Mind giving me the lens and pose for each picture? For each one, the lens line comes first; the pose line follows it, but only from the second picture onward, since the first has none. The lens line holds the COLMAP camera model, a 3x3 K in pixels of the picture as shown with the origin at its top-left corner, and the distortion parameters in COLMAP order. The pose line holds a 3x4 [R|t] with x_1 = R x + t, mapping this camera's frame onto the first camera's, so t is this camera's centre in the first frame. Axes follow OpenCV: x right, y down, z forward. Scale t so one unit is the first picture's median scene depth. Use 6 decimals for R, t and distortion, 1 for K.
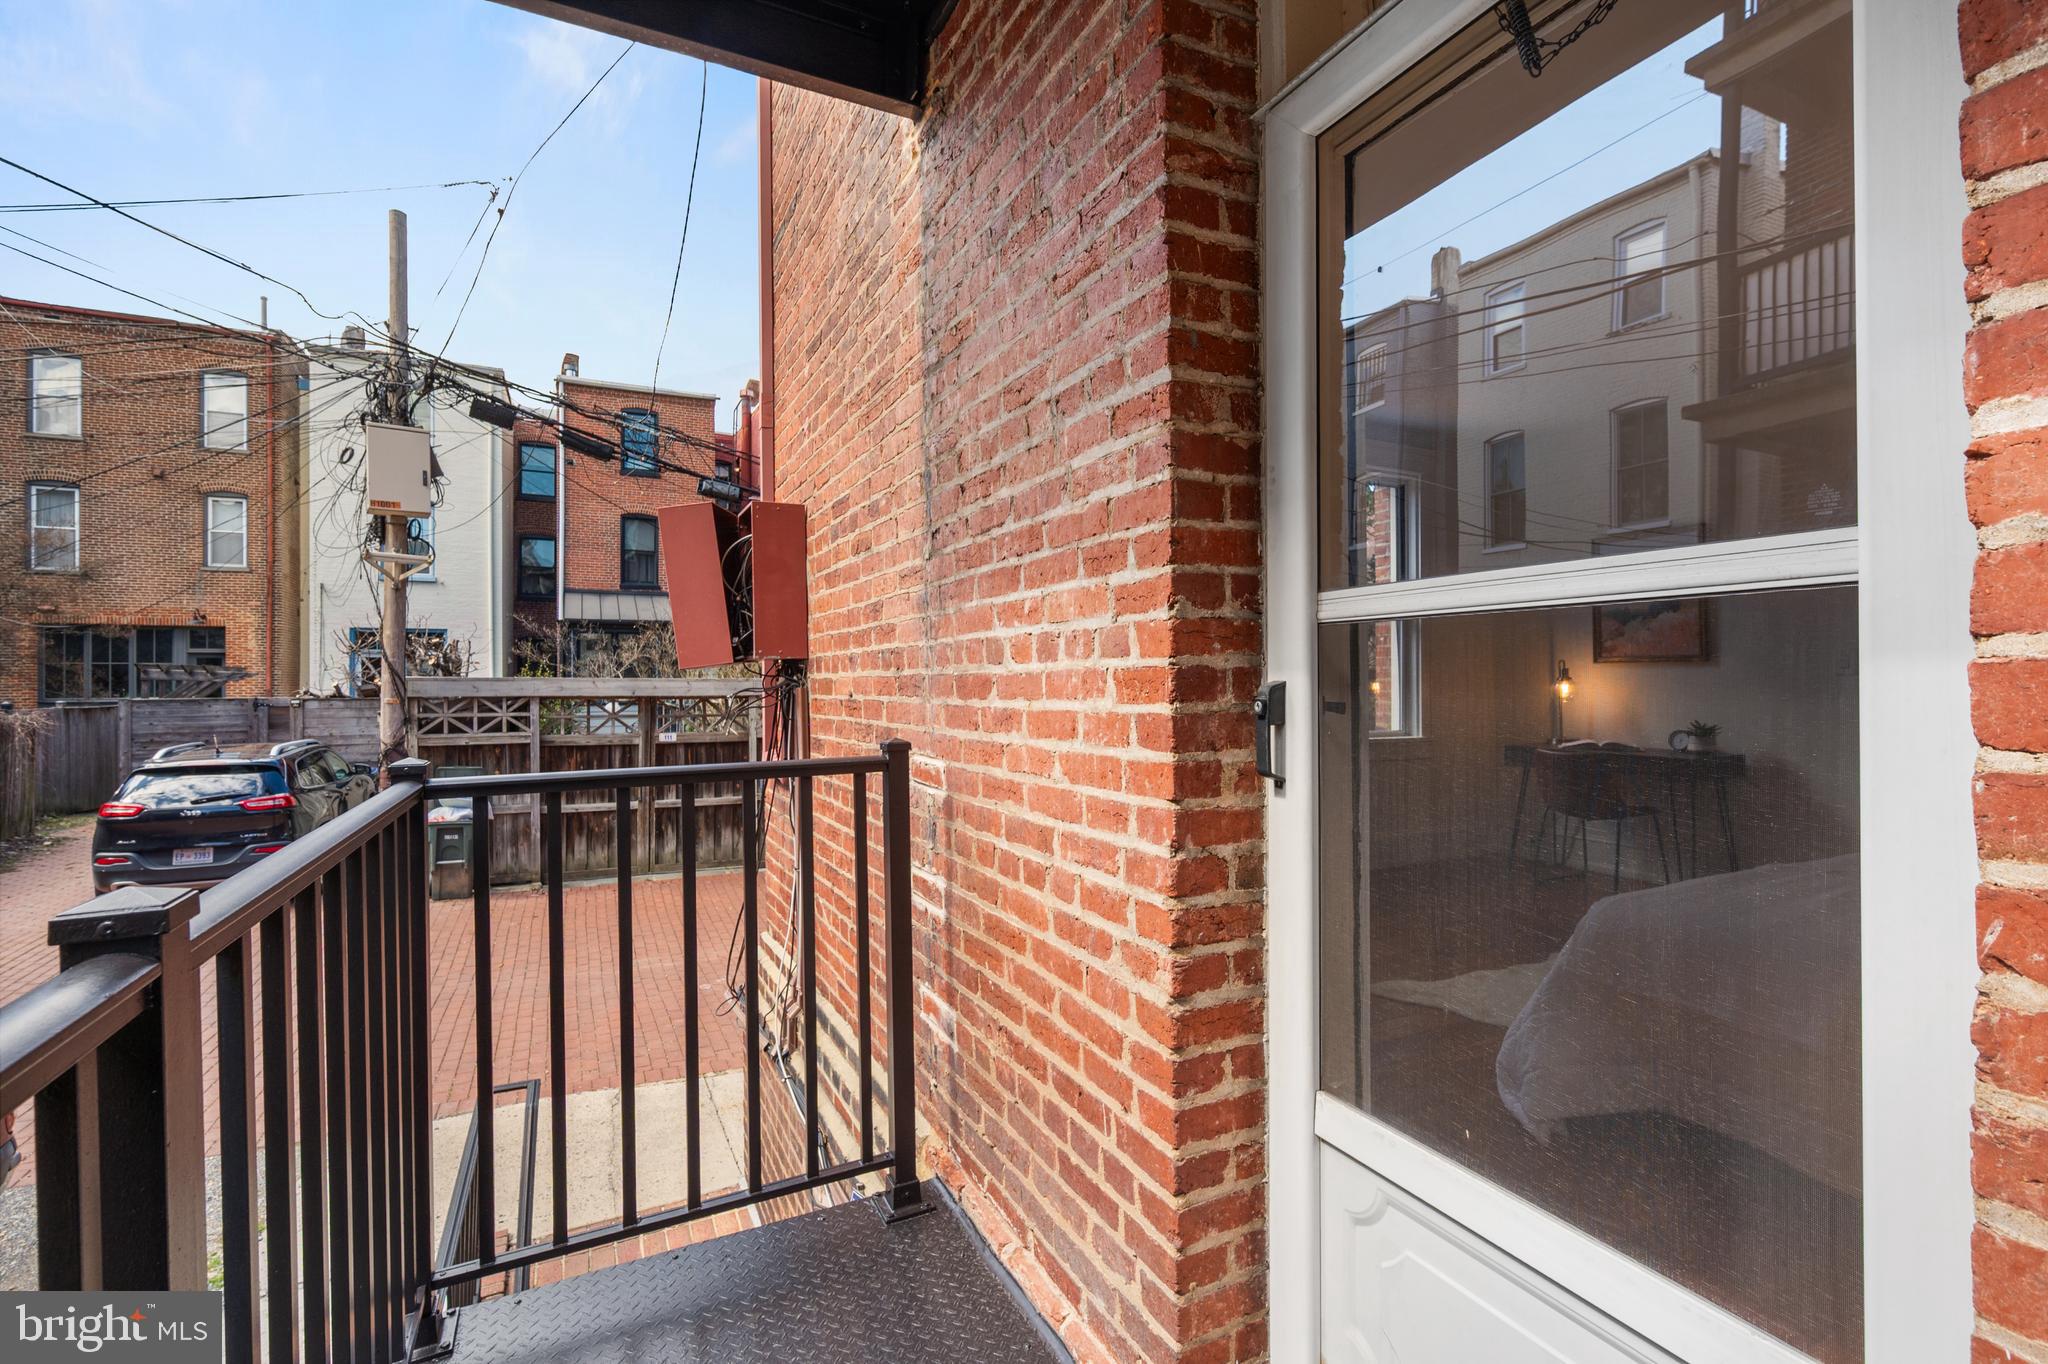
lens RADIAL K [[905.3, 0, 1022.5], [0, 905.3, 678.1], [0, 0, 1]] dist [-0.001617, -0.000082]
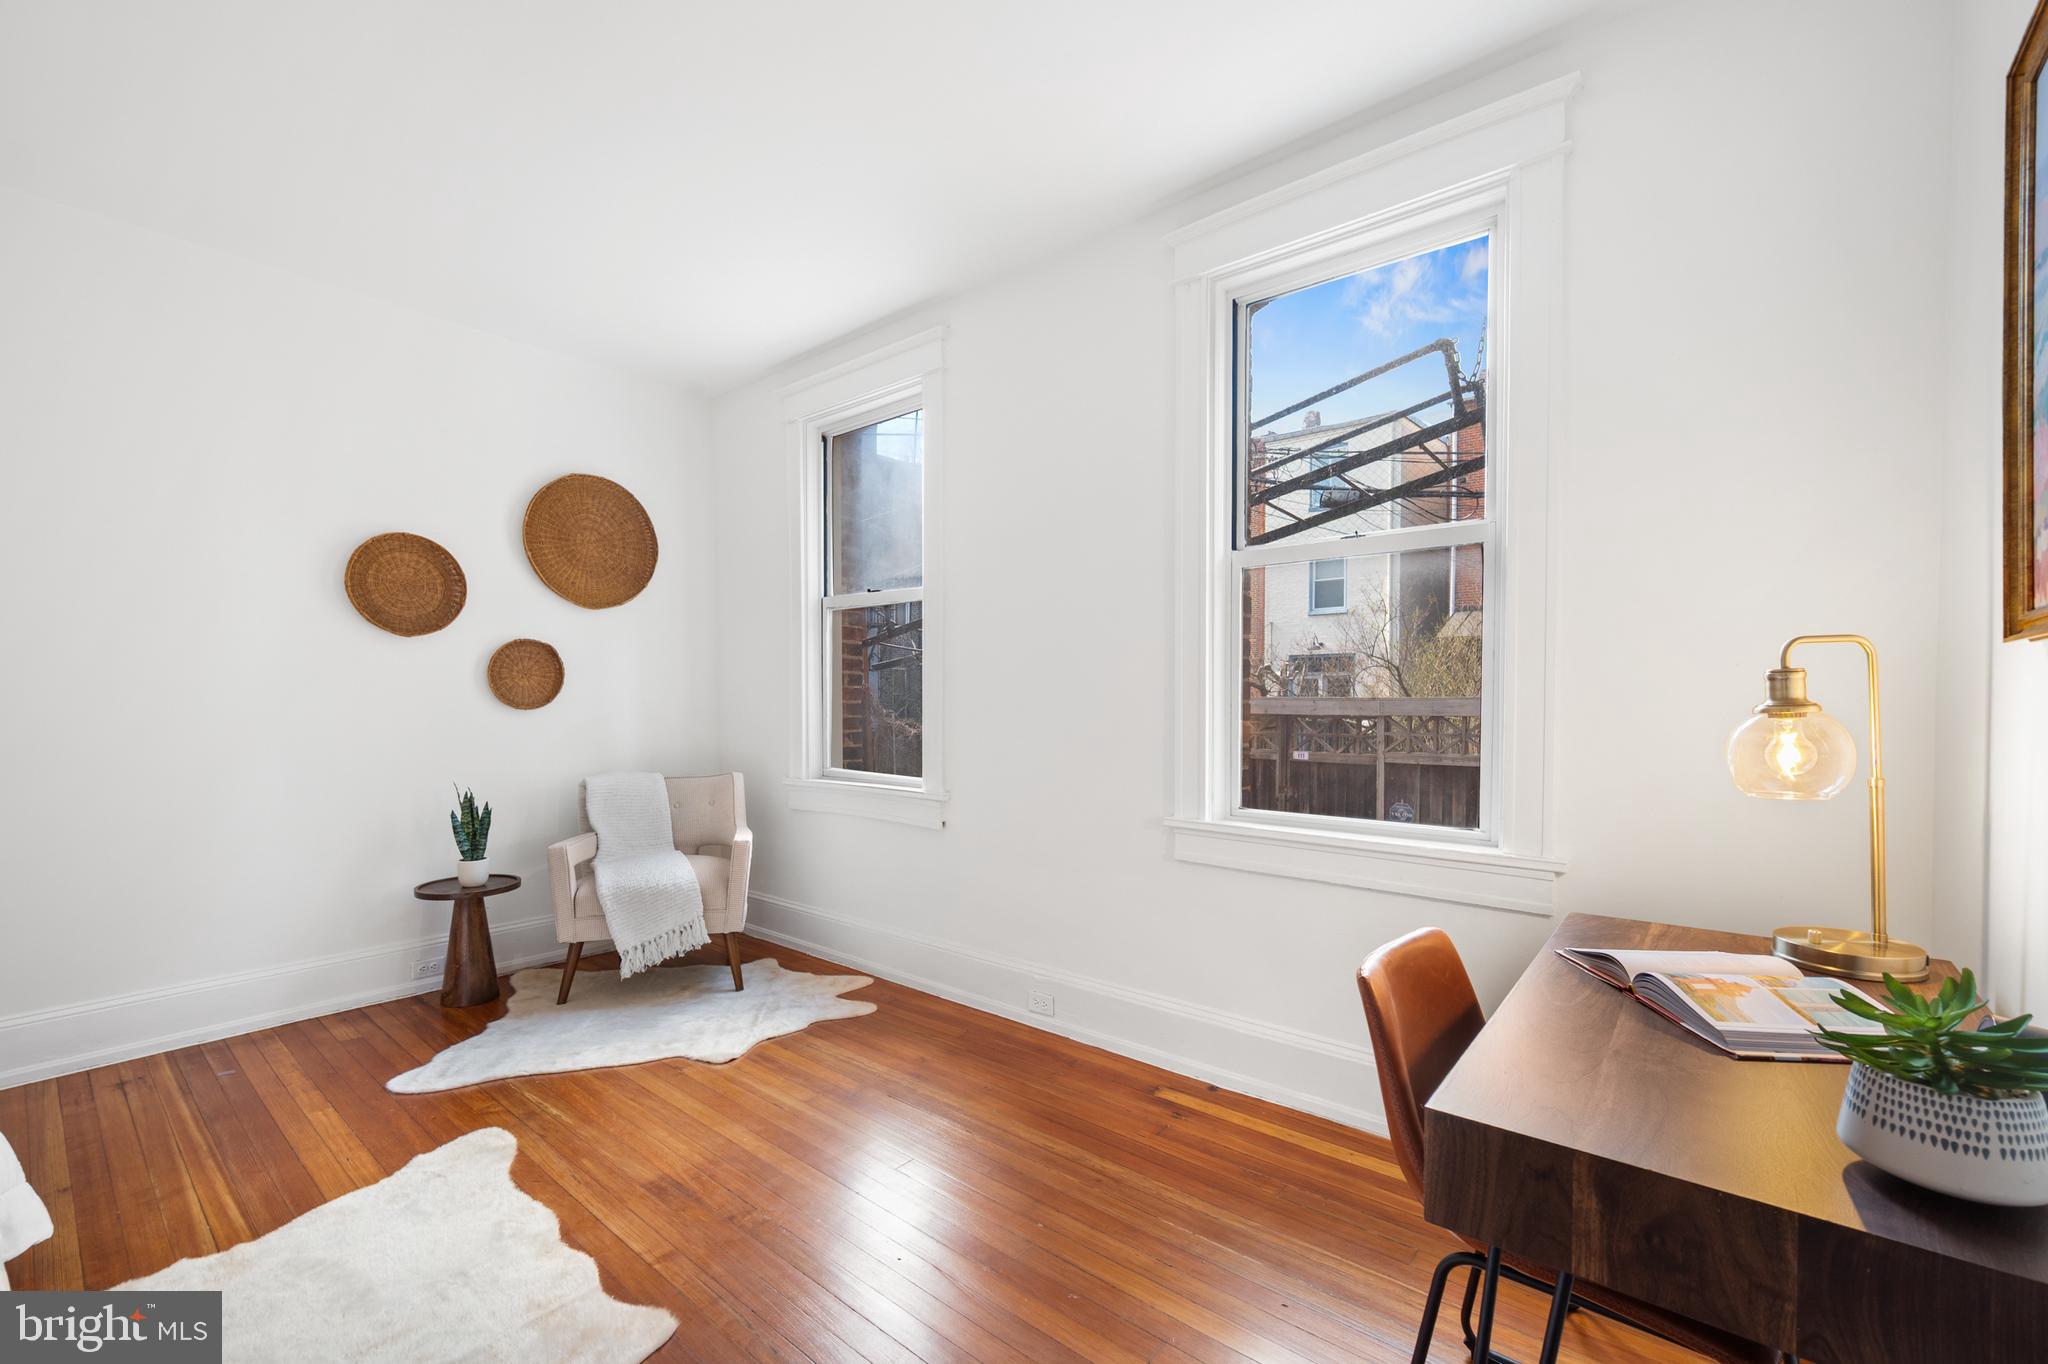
lens RADIAL K [[836.3, 0, 1035.8], [0, 836.3, 710.5], [0, 0, 1]] dist [-0.002244, -0.000339]
pose [[0.401352, 0.014209, -0.915814, 0.757888], [0.000674, 0.999875, 0.015808, -0.002717], [0.915924, -0.006962, 0.401292, 0.736136]]
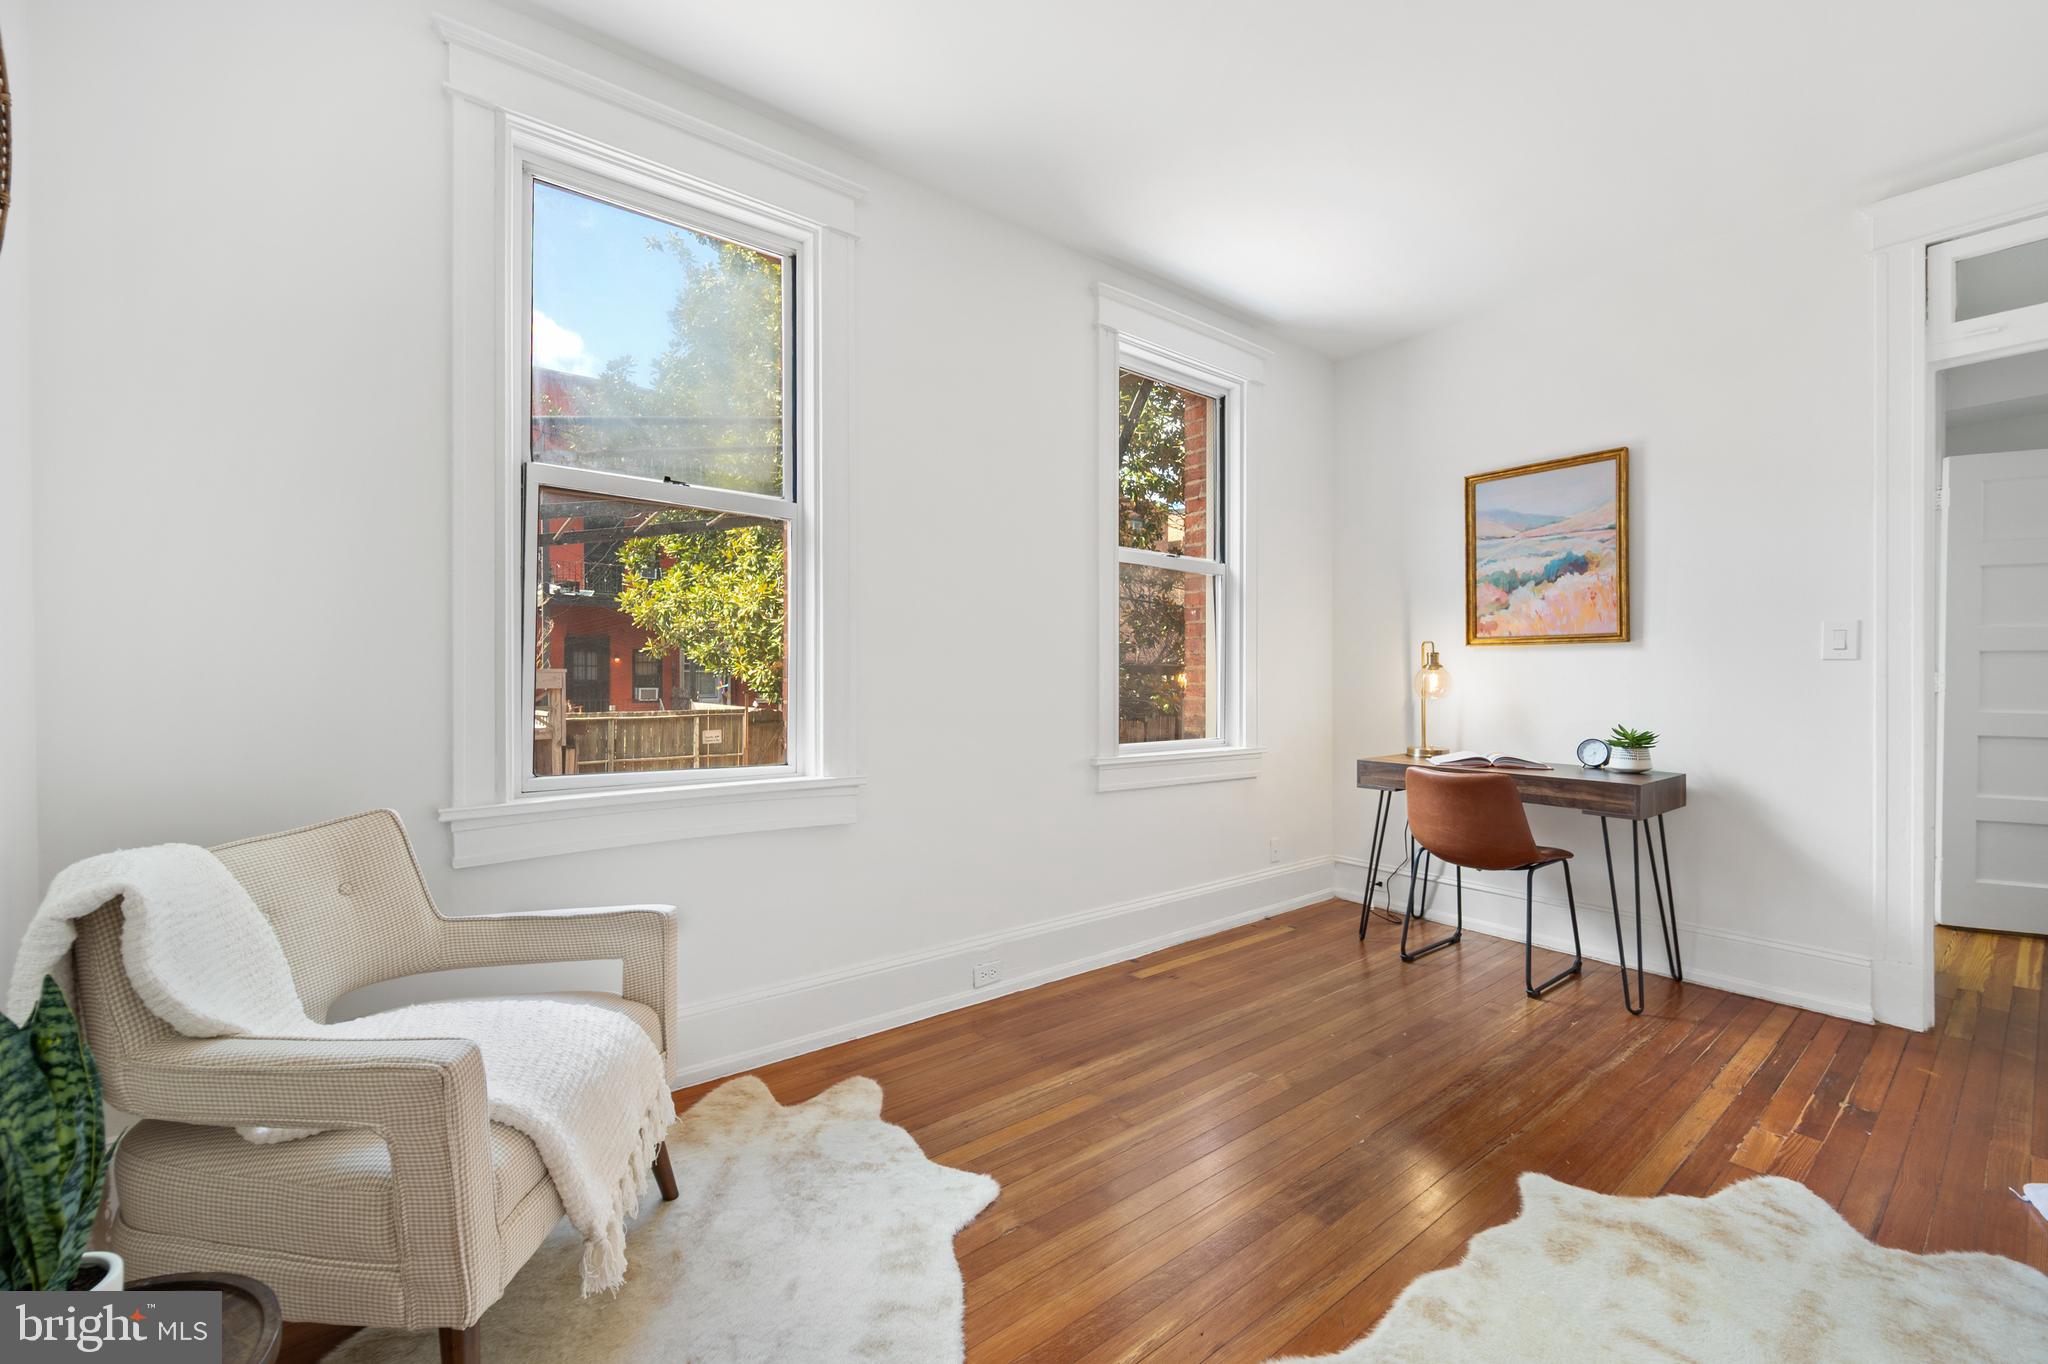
lens RADIAL K [[836.3, 0, 1024.8], [0, 836.3, 675.9], [0, 0, 1]] dist [-0.002244, -0.000339]
pose [[0.980738, 0.006147, 0.195229, 0.154563], [-0.006312, 0.999980, 0.000221, 0.010263], [-0.195224, -0.001449, 0.980758, 0.424692]]
